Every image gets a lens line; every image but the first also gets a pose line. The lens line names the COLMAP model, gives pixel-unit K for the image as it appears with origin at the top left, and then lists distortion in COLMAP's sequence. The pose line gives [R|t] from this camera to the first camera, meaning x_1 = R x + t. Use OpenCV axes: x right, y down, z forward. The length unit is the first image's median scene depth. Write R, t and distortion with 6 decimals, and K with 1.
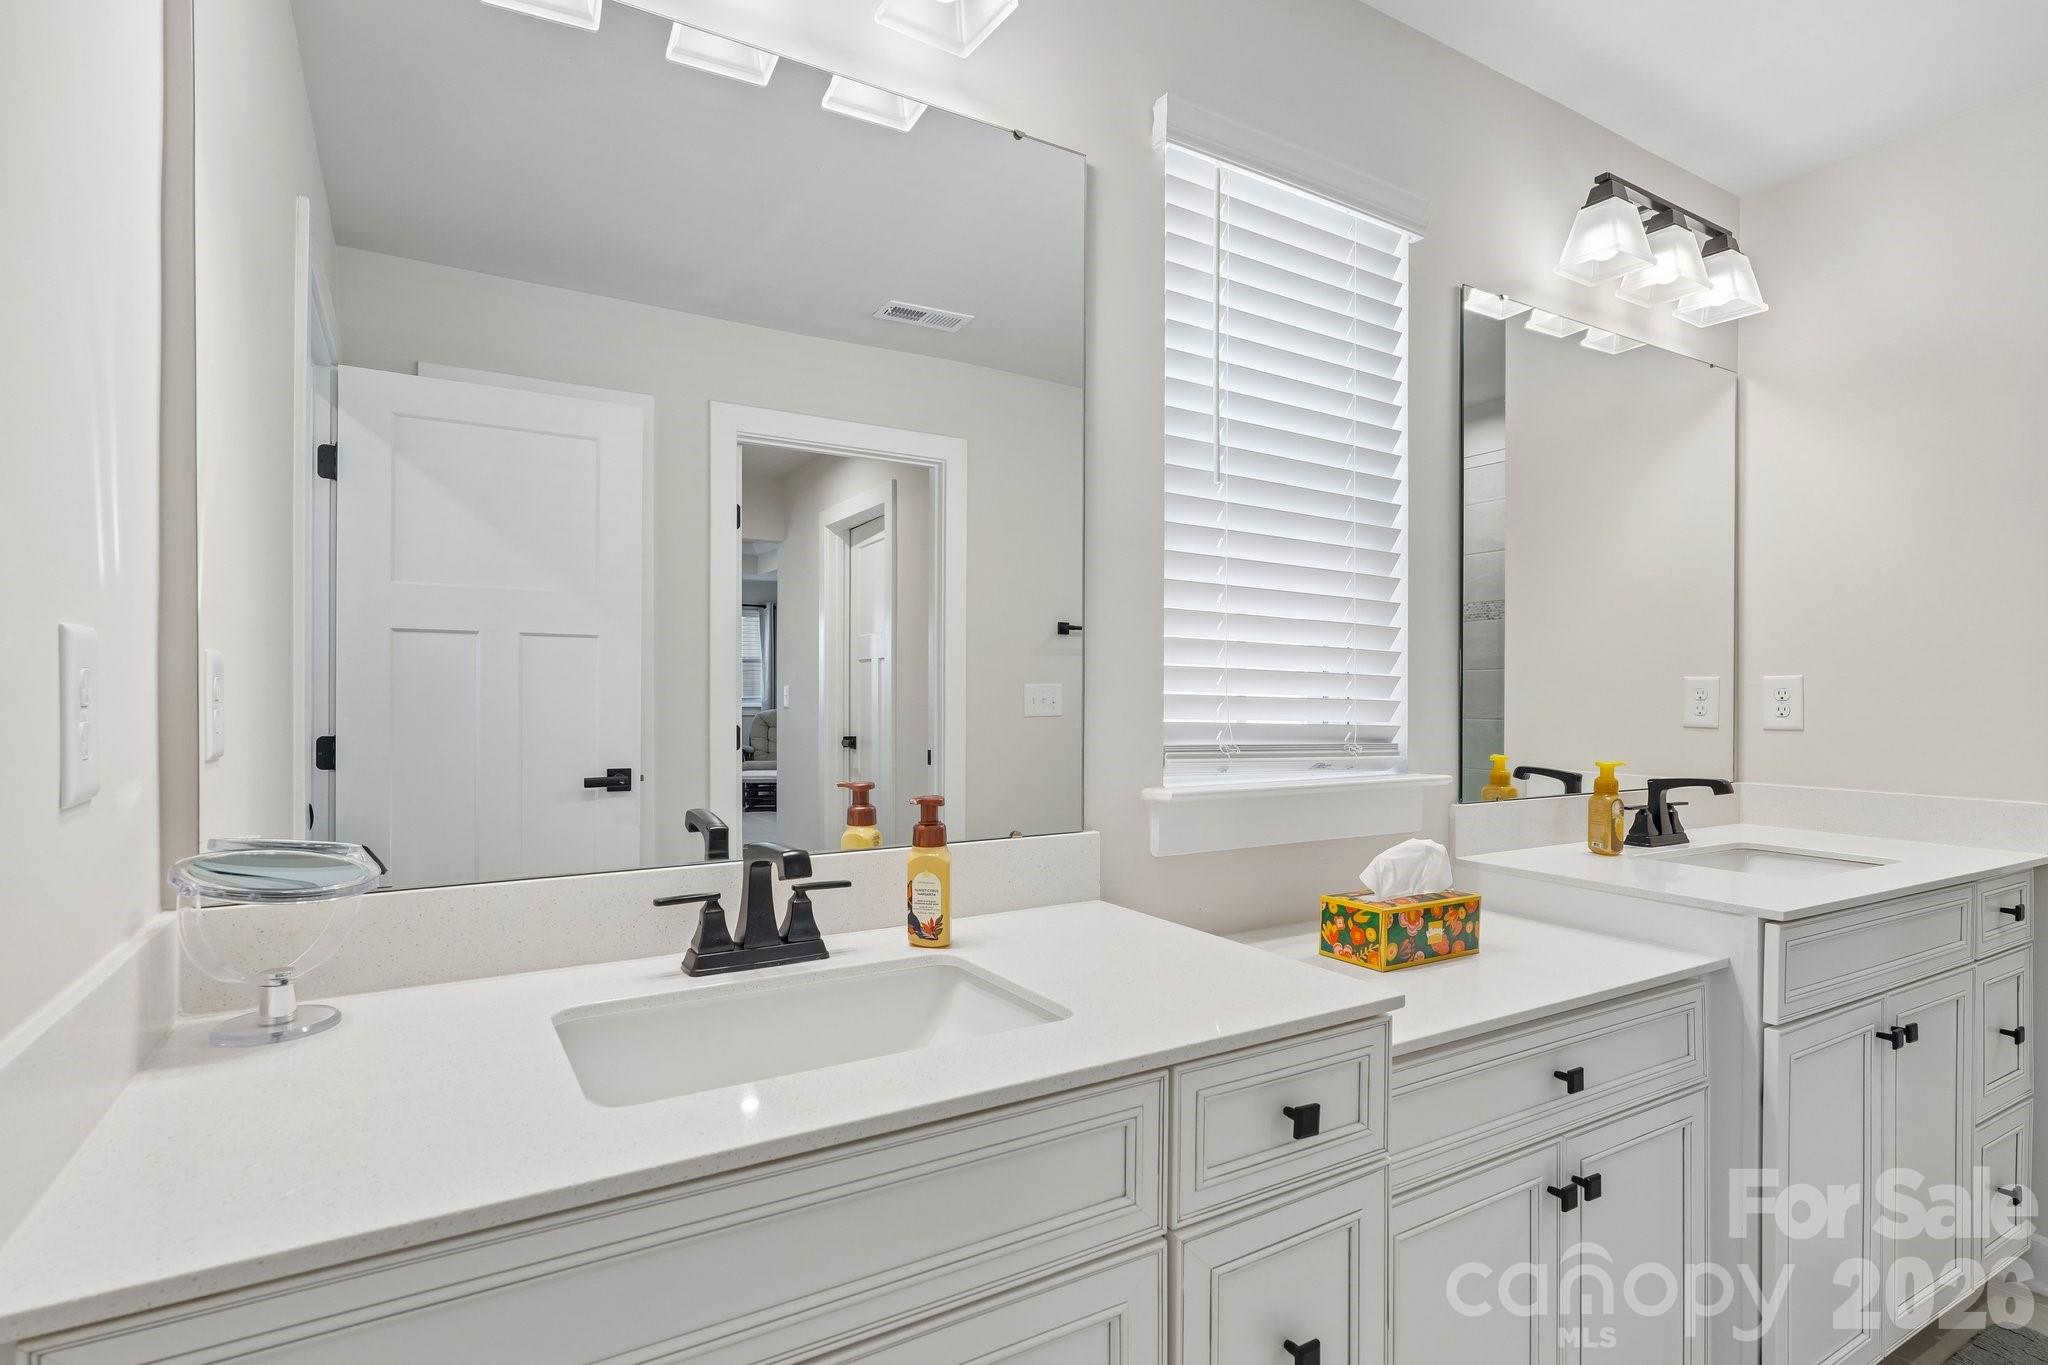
lens RADIAL K [[1008.1, 0, 1016.3], [0, 1008.1, 695.9], [0, 0, 1]] dist [-0.001828, 0.002566]
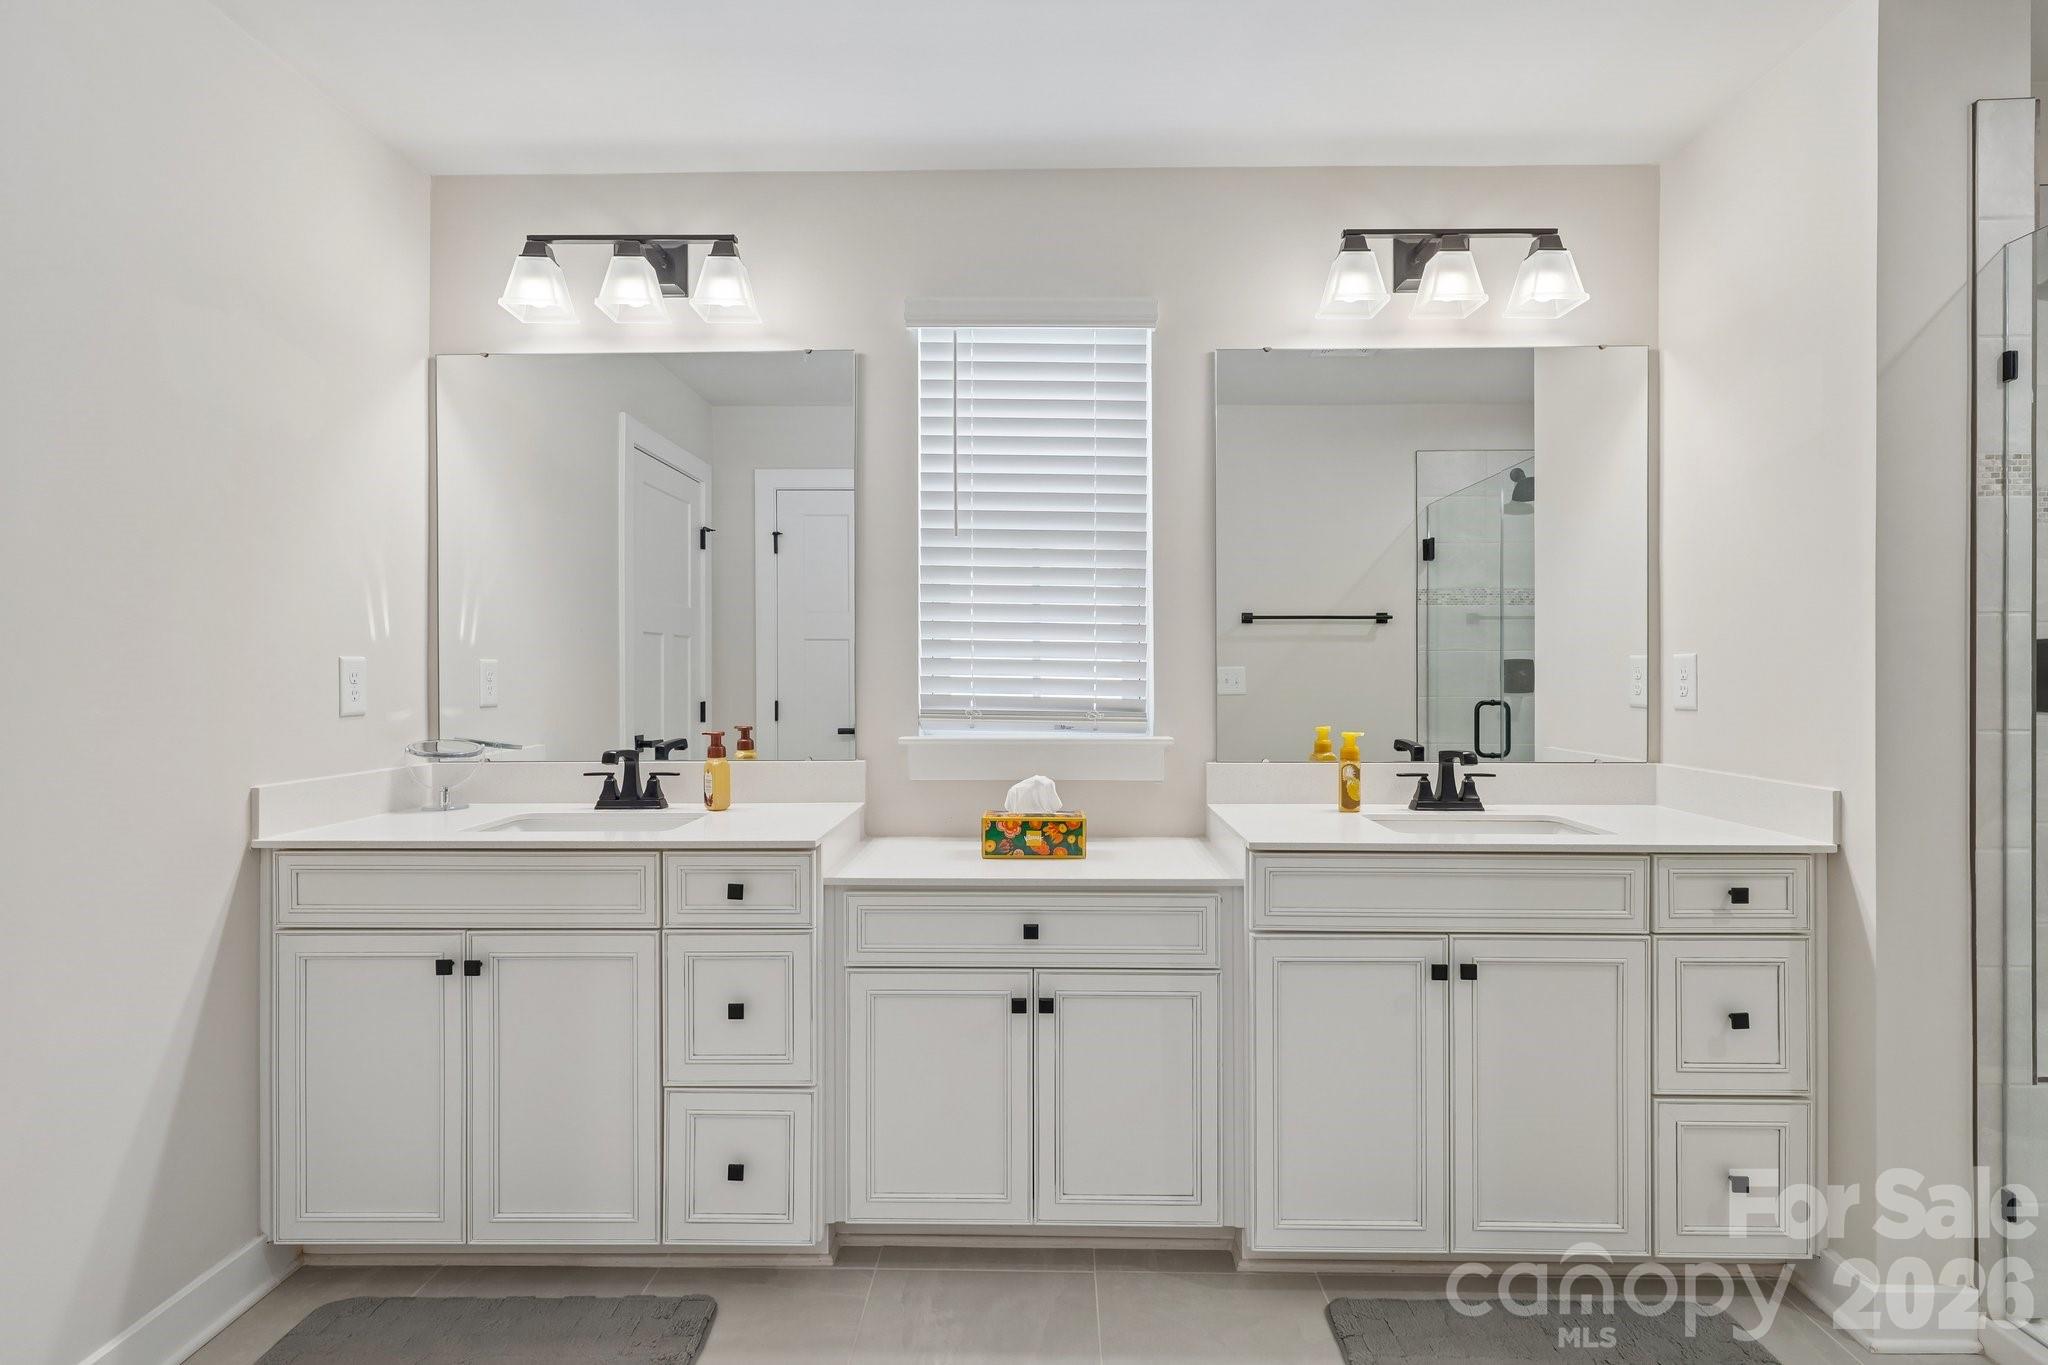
lens RADIAL K [[1008.1, 0, 1038.6], [0, 1008.1, 677.1], [0, 0, 1]] dist [-0.001828, 0.002566]
pose [[0.853733, -0.003292, -0.520701, 1.121631], [0.003075, 0.999994, -0.001279, 0.001627], [0.520703, -0.000509, 0.853738, -0.236667]]
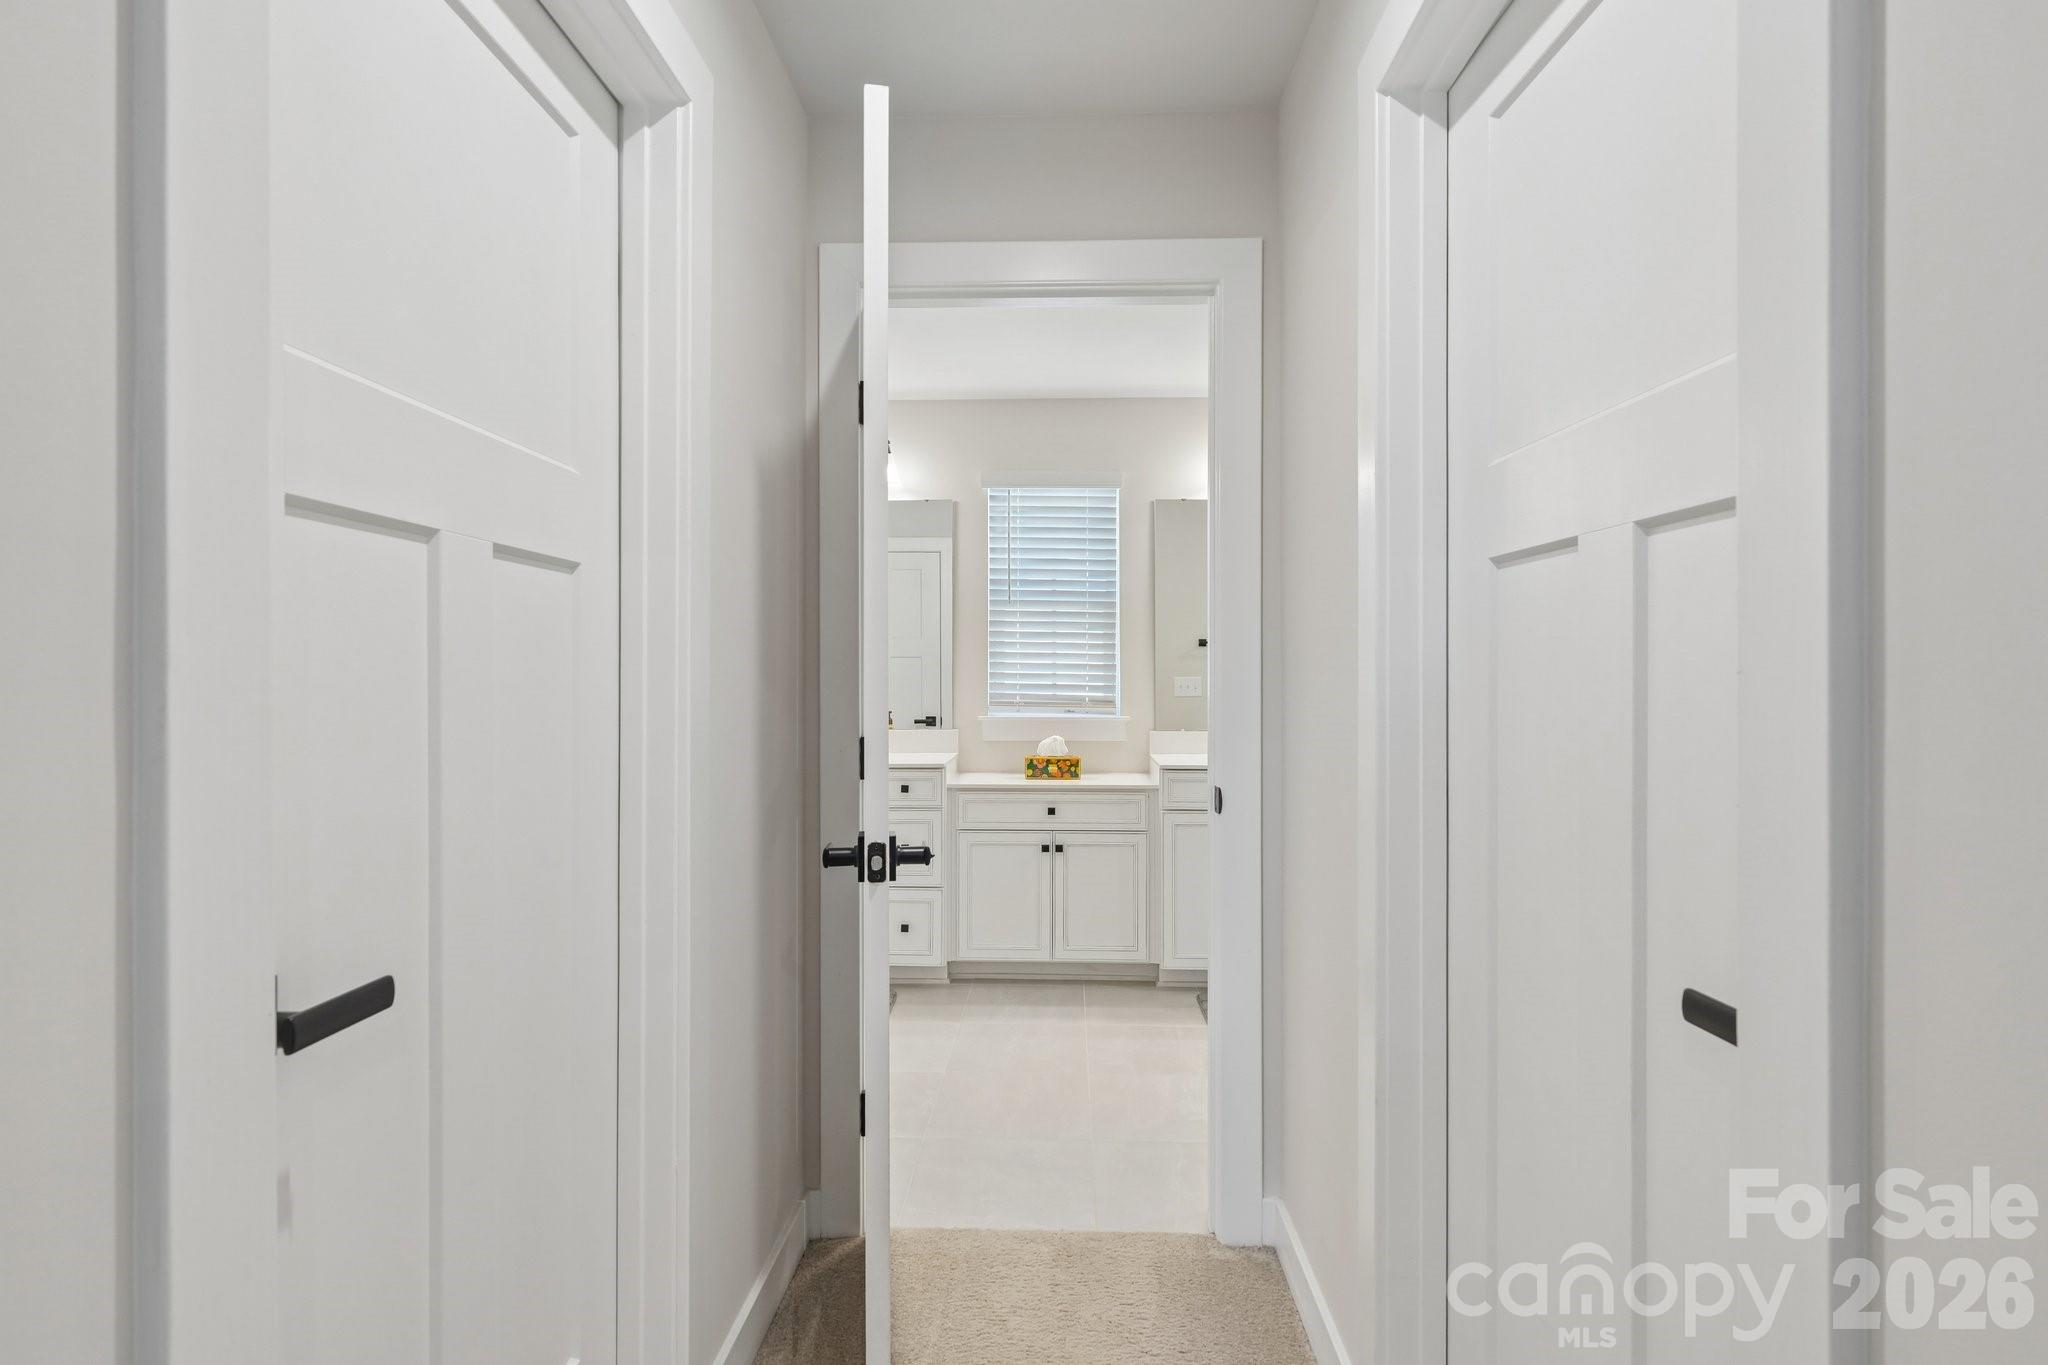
lens RADIAL K [[1008.1, 0, 1021.2], [0, 1008.1, 678.3], [0, 0, 1]] dist [-0.001828, 0.002566]
pose [[0.836335, -0.005728, -0.548189, 1.761934], [0.000993, 0.999960, -0.008934, 0.011180], [0.548218, 0.006928, 0.836307, -1.293482]]
